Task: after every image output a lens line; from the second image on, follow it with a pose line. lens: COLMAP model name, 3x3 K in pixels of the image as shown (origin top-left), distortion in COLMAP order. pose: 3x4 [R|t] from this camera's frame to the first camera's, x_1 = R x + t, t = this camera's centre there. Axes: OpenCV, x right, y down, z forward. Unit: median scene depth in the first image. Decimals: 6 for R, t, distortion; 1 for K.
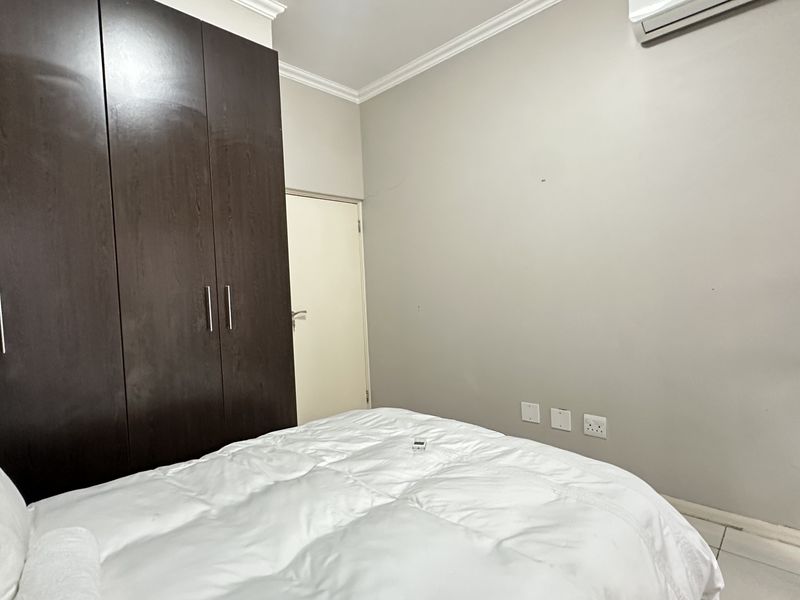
lens RADIAL K [[422.9, 0, 399.6], [0, 422.9, 300.1], [0, 0, 1]] dist [0.000218, -0.000030]
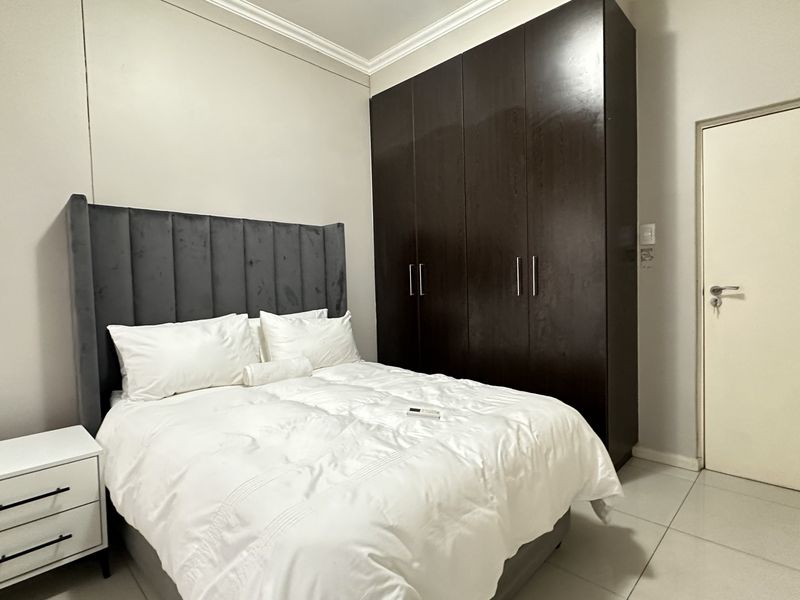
lens RADIAL K [[422.9, 0, 399.7], [0, 422.9, 300.5], [0, 0, 1]] dist [0.000218, -0.000030]
pose [[-0.014143, 0.076669, -0.996956, 0.746985], [-0.009920, 0.996996, 0.076813, 0.000032], [0.999851, 0.010976, -0.013340, 0.702423]]
